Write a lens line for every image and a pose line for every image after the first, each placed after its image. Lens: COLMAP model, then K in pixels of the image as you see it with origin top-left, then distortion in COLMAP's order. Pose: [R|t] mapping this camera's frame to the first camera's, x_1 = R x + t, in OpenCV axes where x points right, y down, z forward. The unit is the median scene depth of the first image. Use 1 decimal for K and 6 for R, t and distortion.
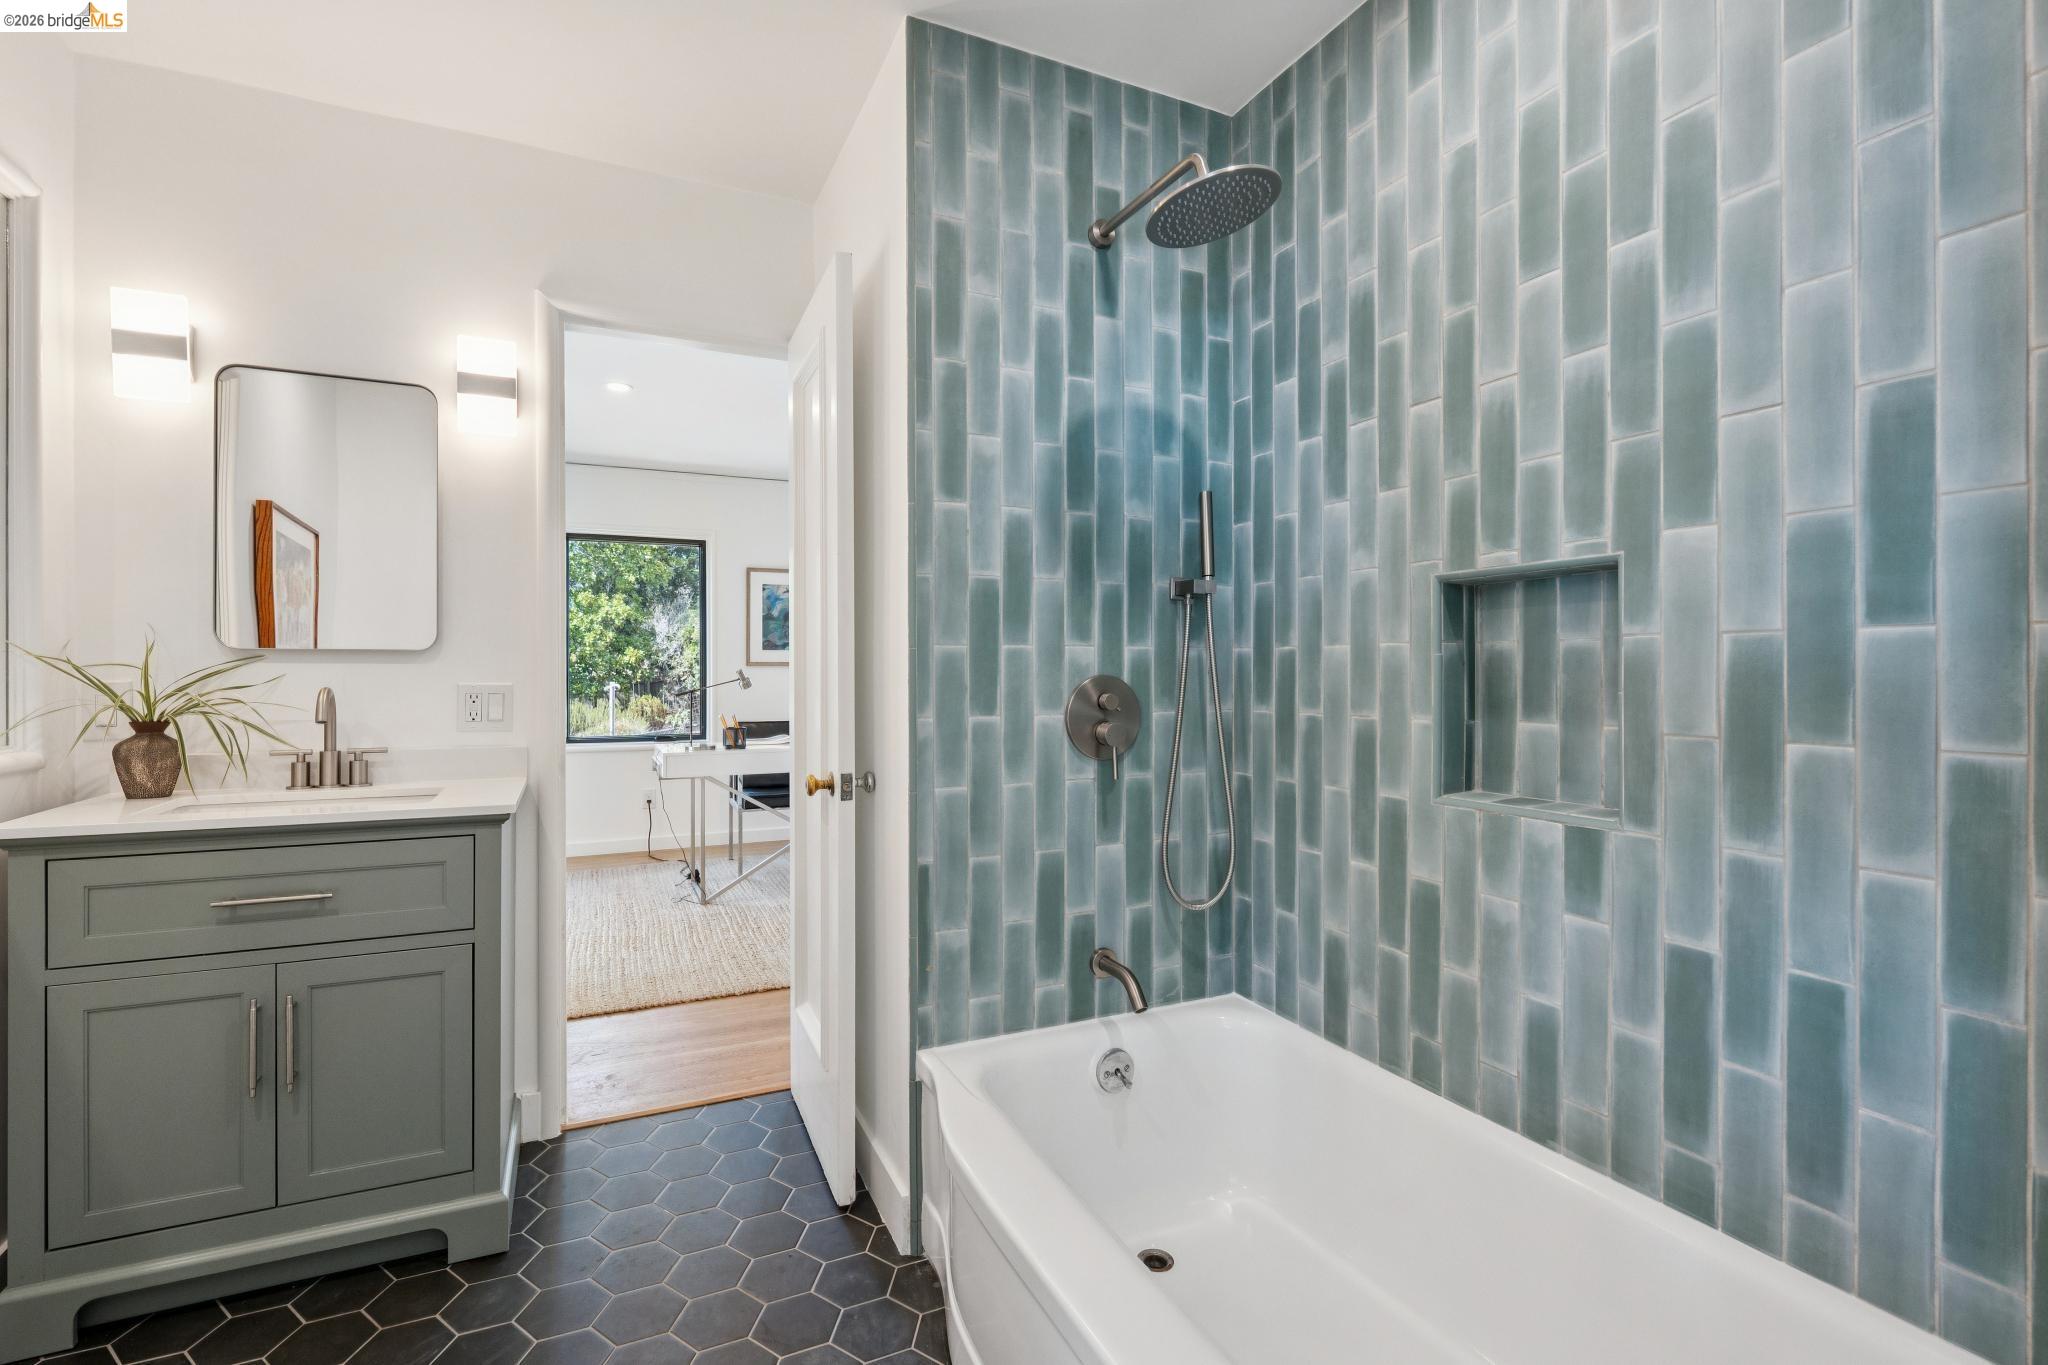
lens RADIAL K [[953.9, 0, 1012.7], [0, 953.9, 676.9], [0, 0, 1]] dist [-0.004646, 0.000057]
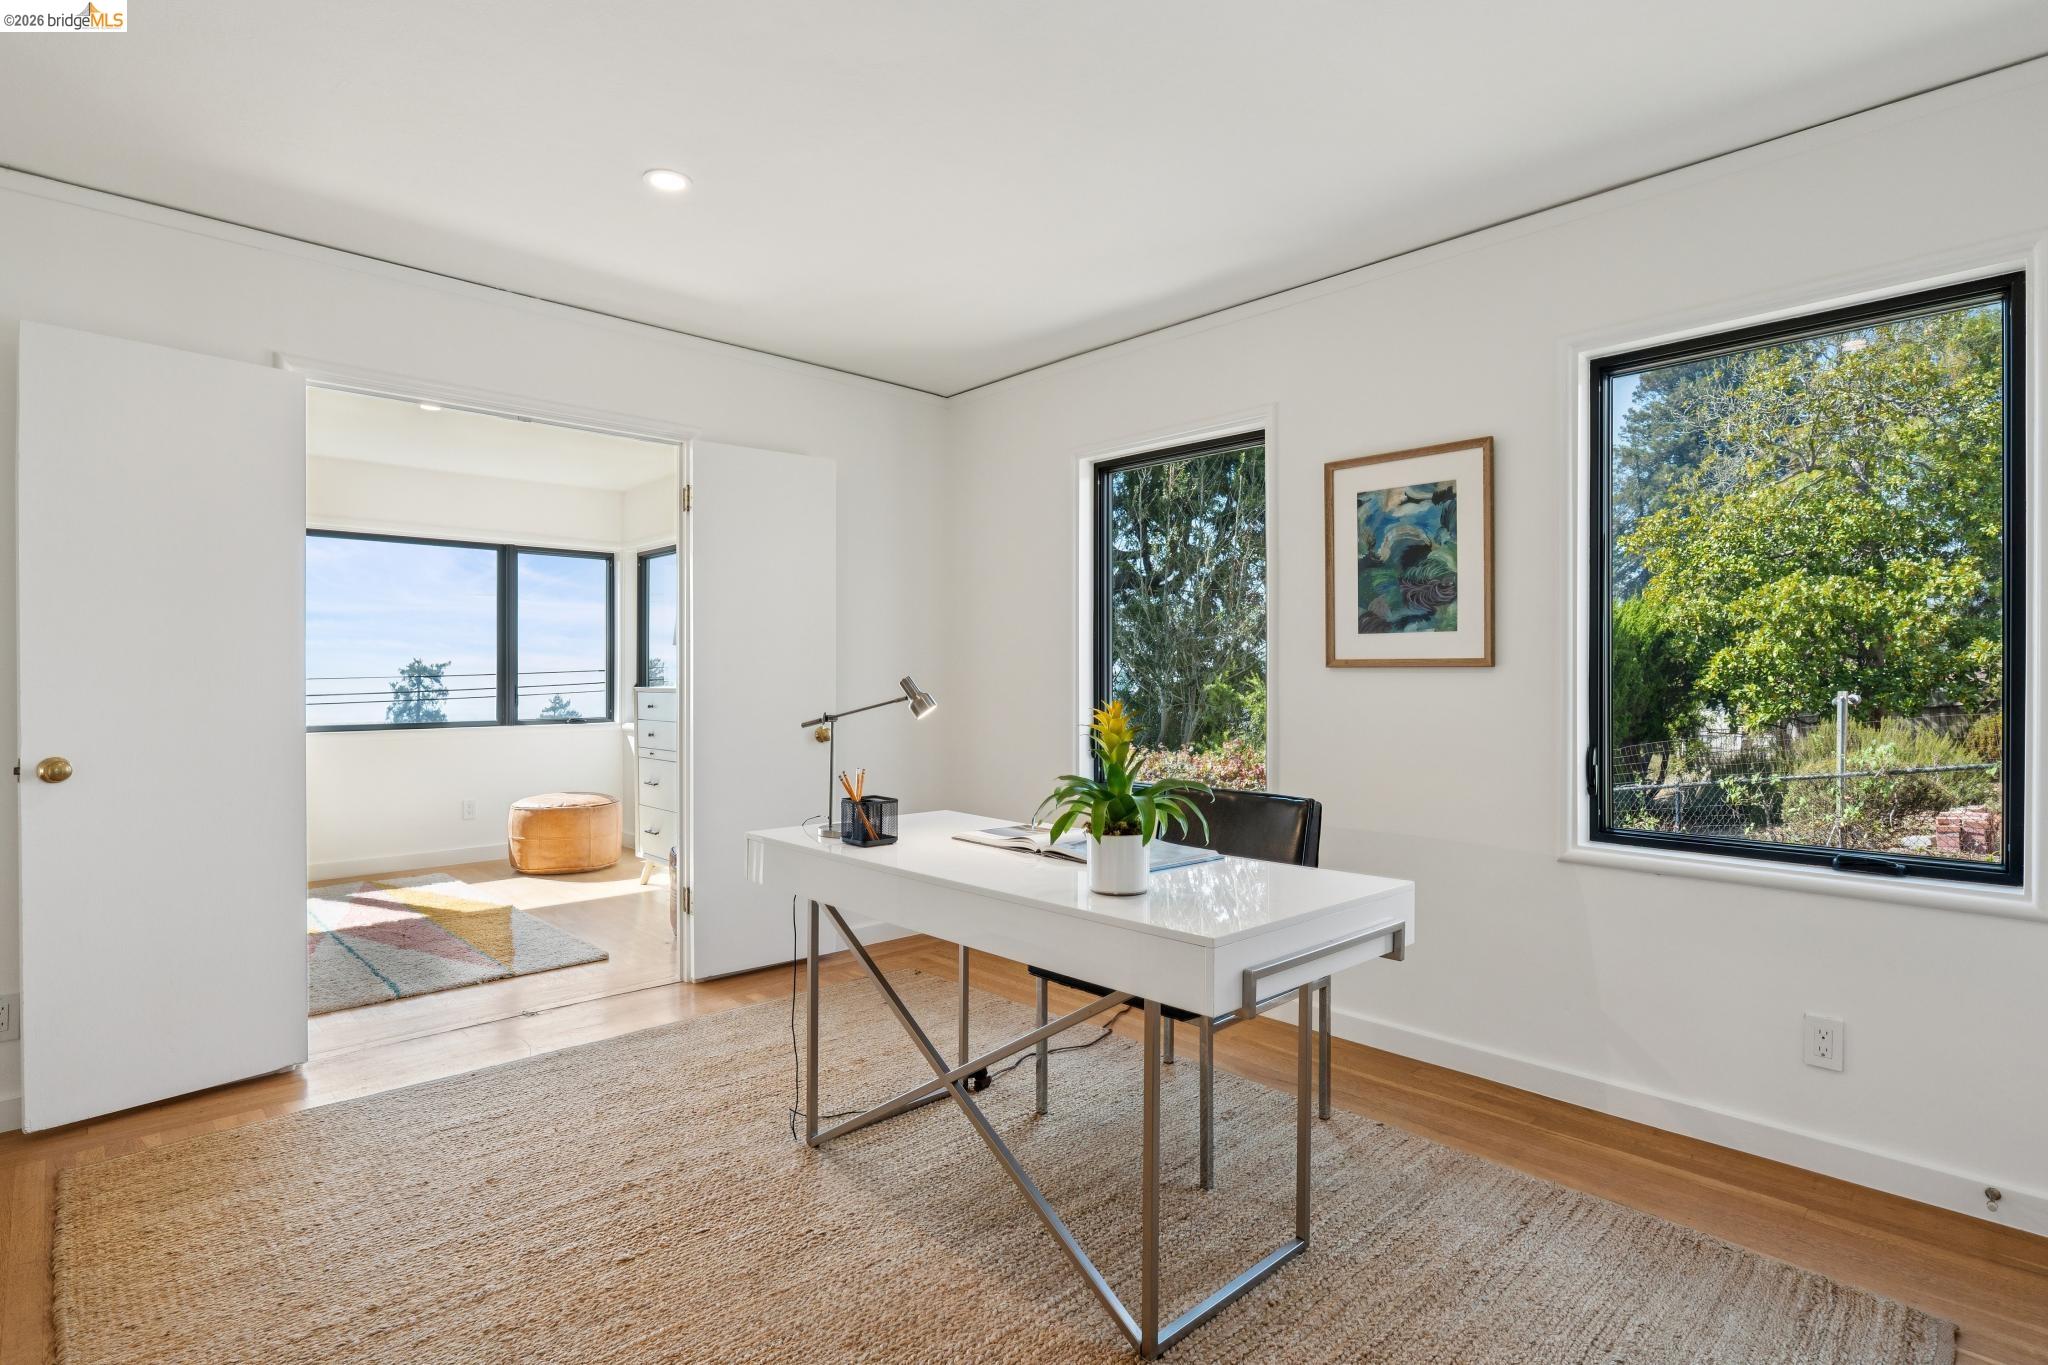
lens RADIAL K [[1012.9, 0, 1024.0], [0, 1012.9, 682.5], [0, 0, 1]] dist [0.000247, 0.000177]
pose [[0.315919, 0.008534, -0.948748, 0.156906], [-0.006706, 0.999955, 0.006762, -0.006629], [0.948762, 0.004226, 0.315962, 0.683993]]
